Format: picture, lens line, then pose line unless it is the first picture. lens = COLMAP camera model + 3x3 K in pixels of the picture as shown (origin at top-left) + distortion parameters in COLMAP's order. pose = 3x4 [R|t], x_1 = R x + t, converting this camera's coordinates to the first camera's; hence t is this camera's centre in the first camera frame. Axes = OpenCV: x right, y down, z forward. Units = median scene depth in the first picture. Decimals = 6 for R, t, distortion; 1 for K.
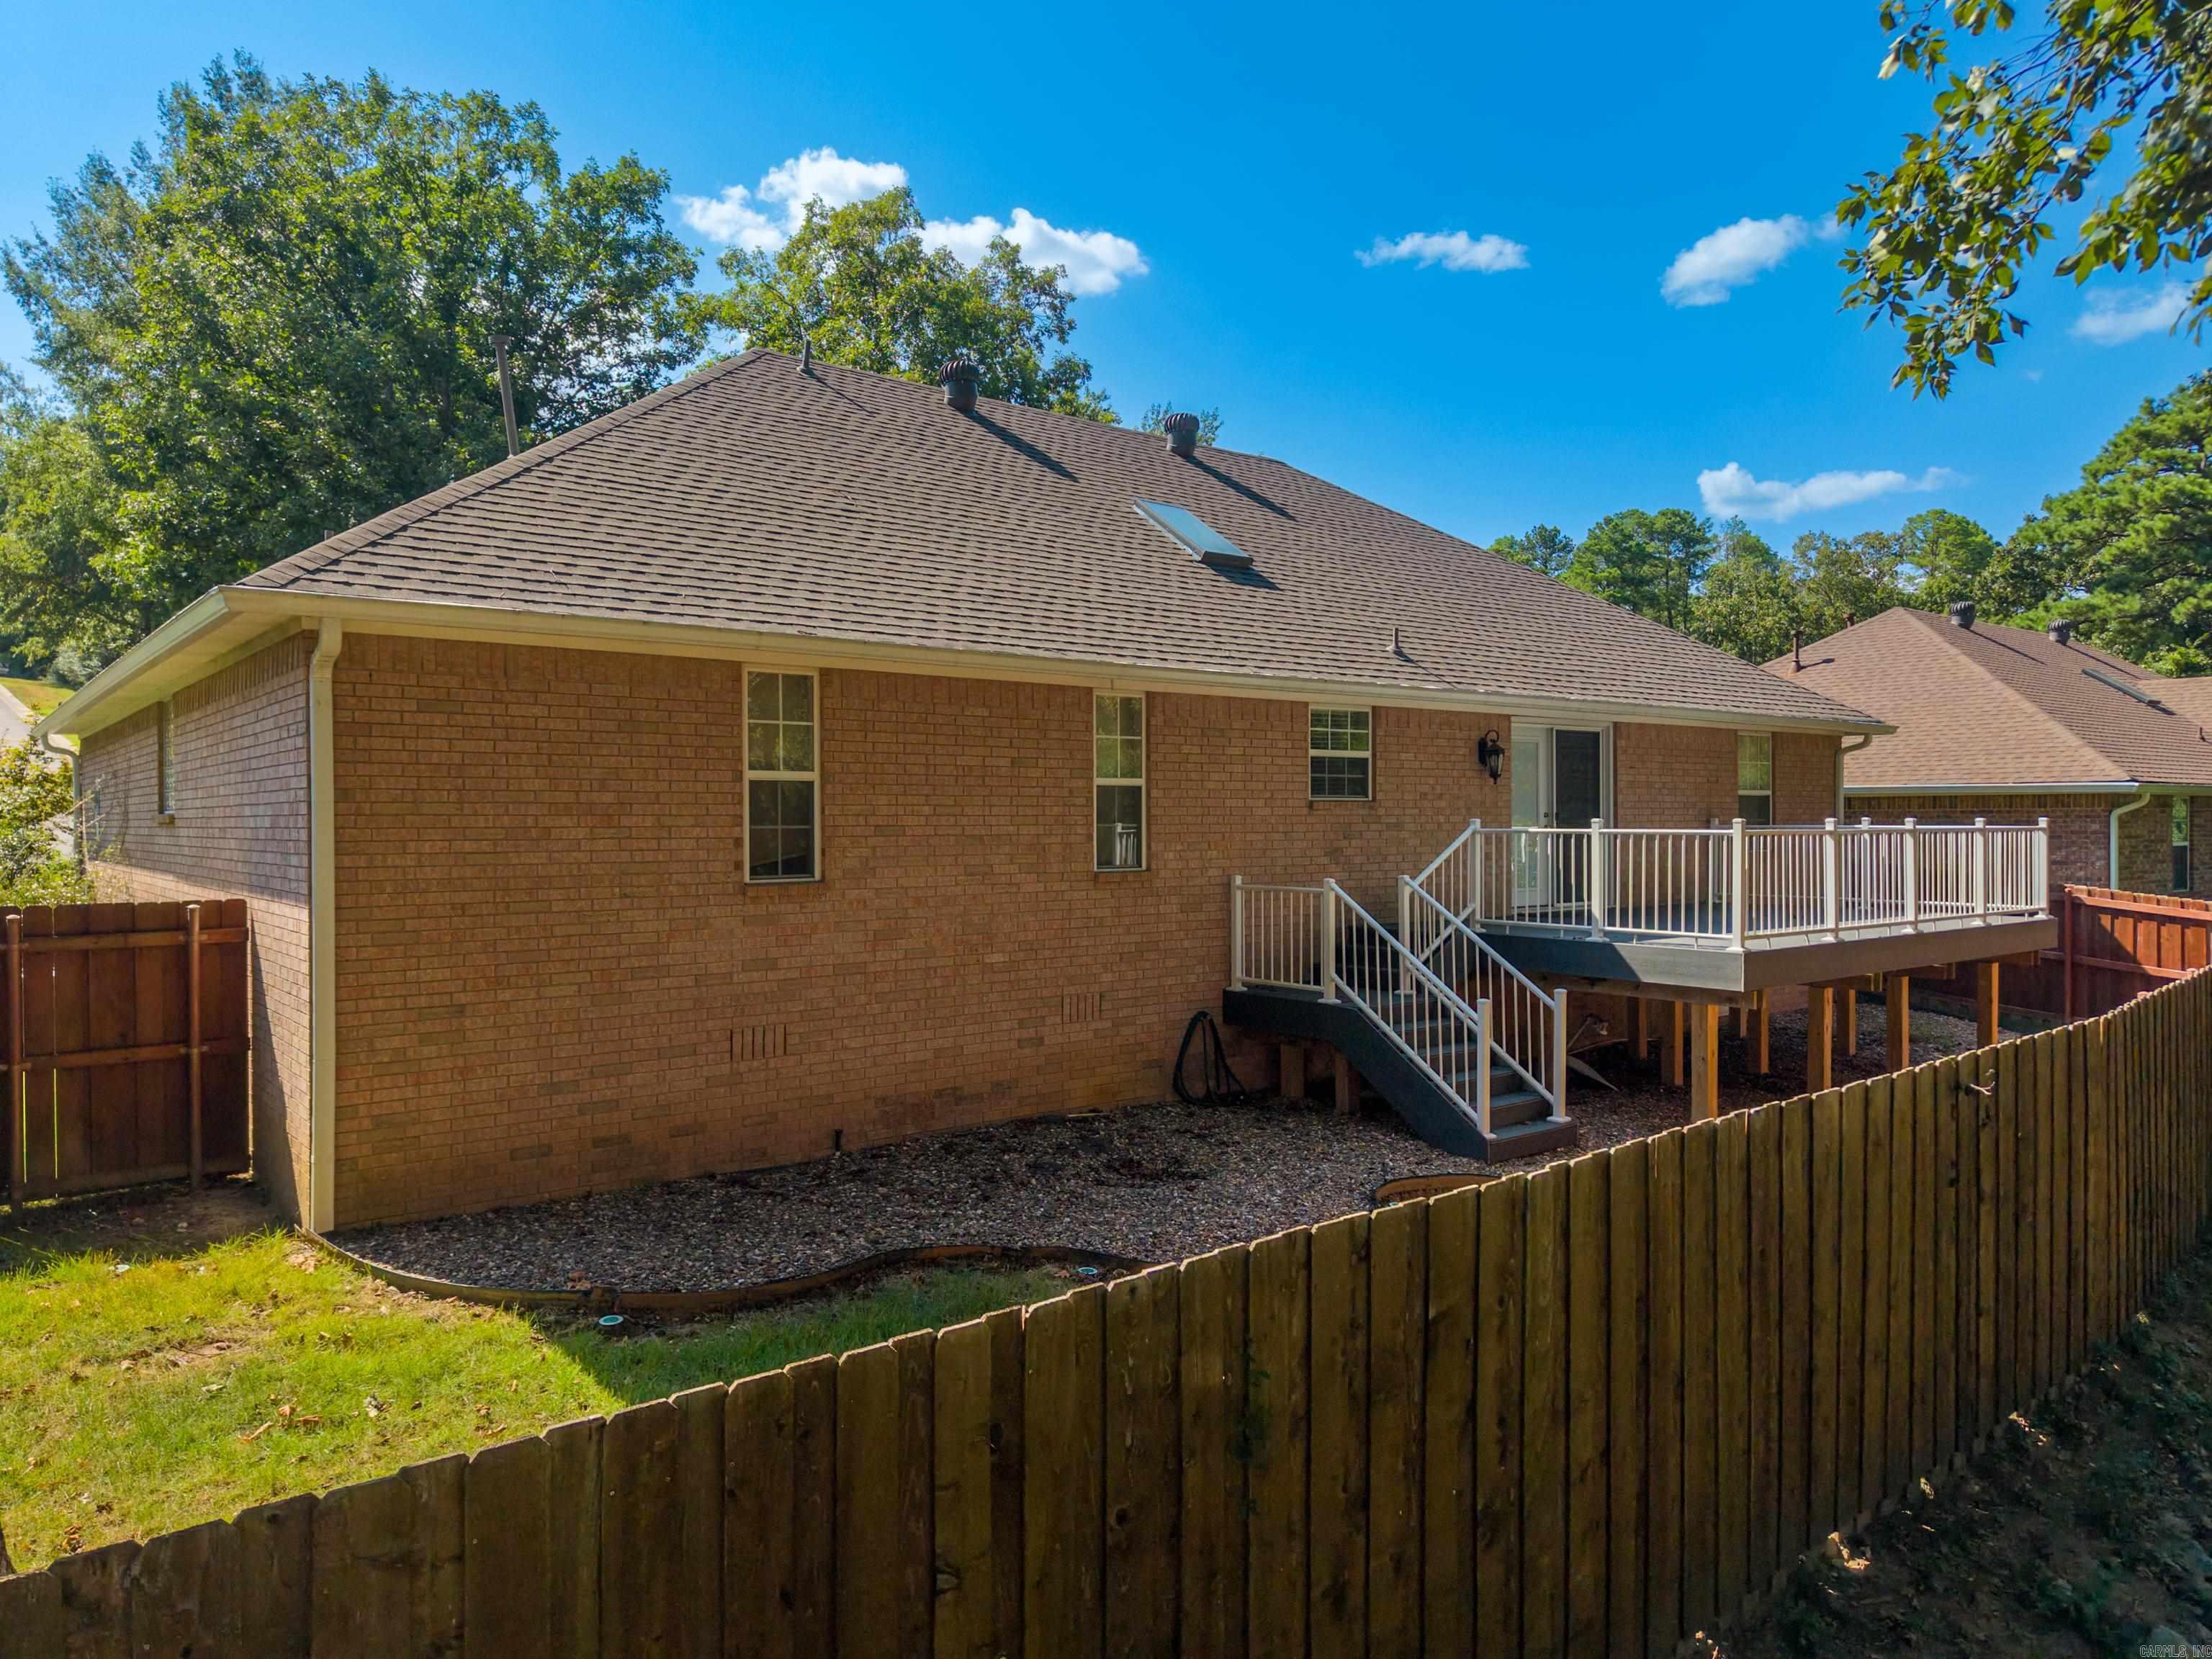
lens RADIAL K [[1519.8, 0, 1107.8], [0, 1519.8, 826.2], [0, 0, 1]] dist [0.004060, -0.000545]
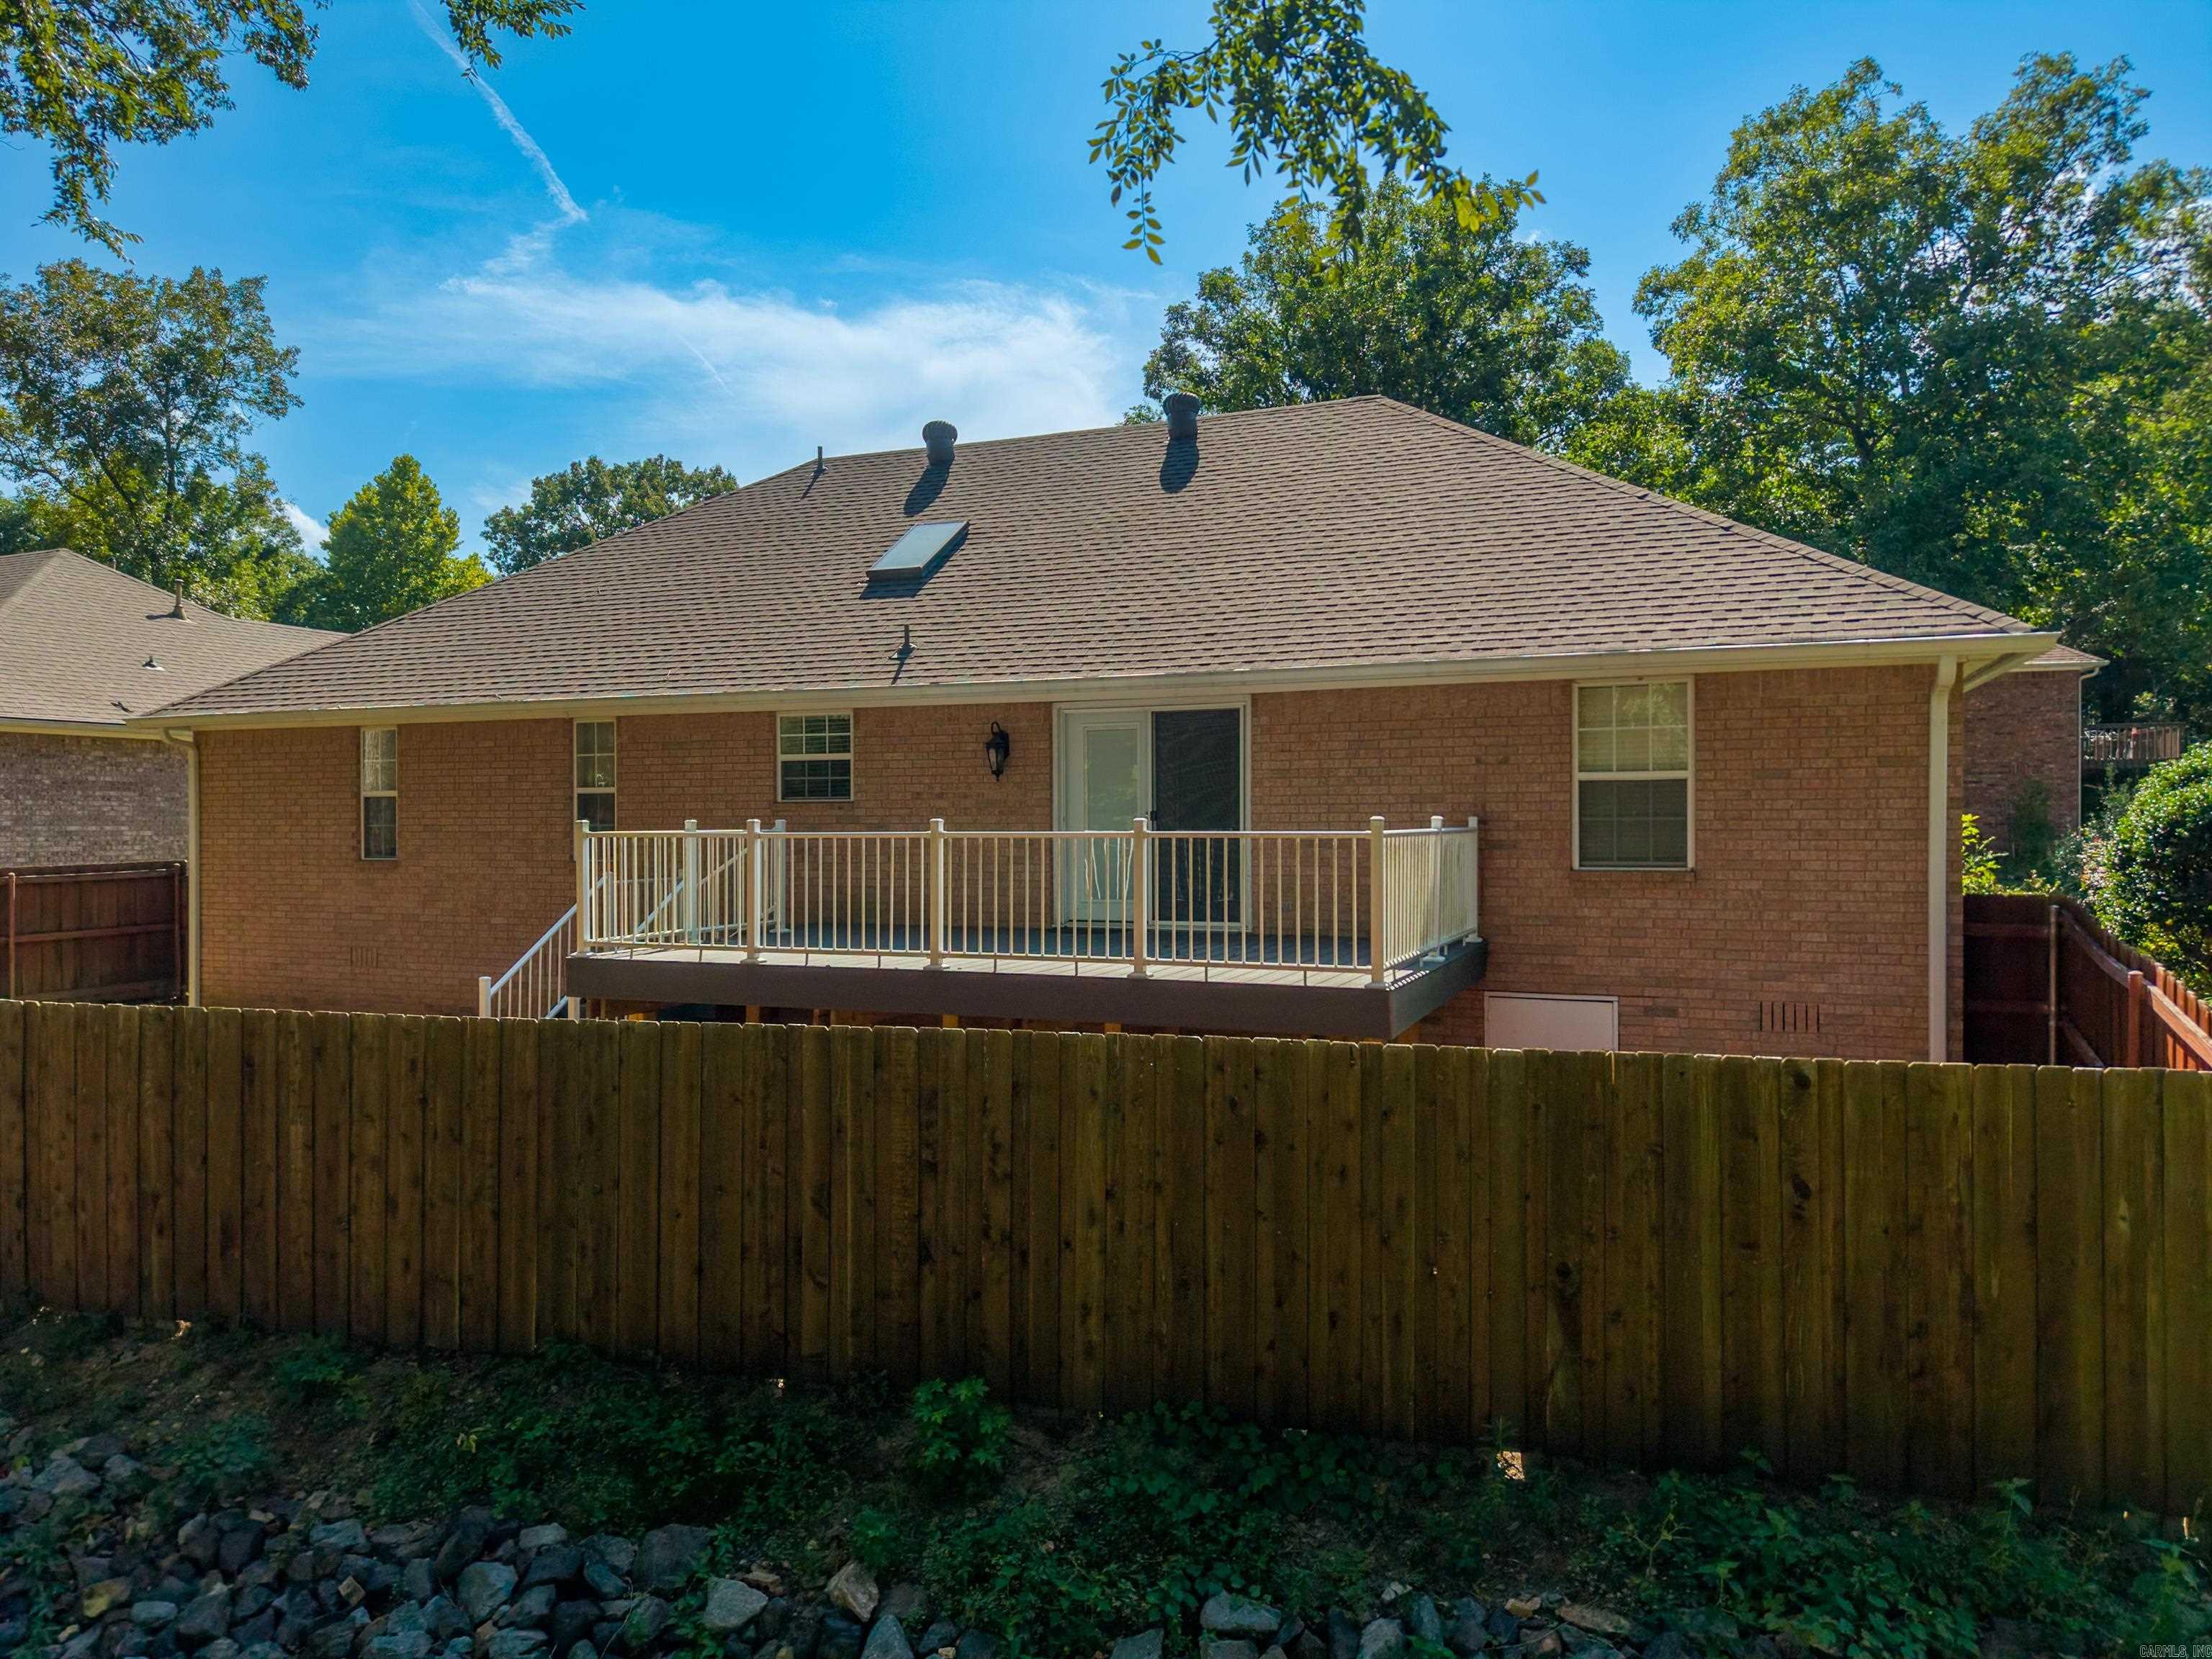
lens RADIAL K [[1519.8, 0, 1107.0], [0, 1519.8, 829.4], [0, 0, 1]] dist [0.004060, -0.000545]
pose [[0.461058, 0.003583, -0.887363, 1.150901], [-0.003478, 0.999991, 0.002231, -0.001473], [0.887363, 0.002057, 0.461066, 0.688915]]
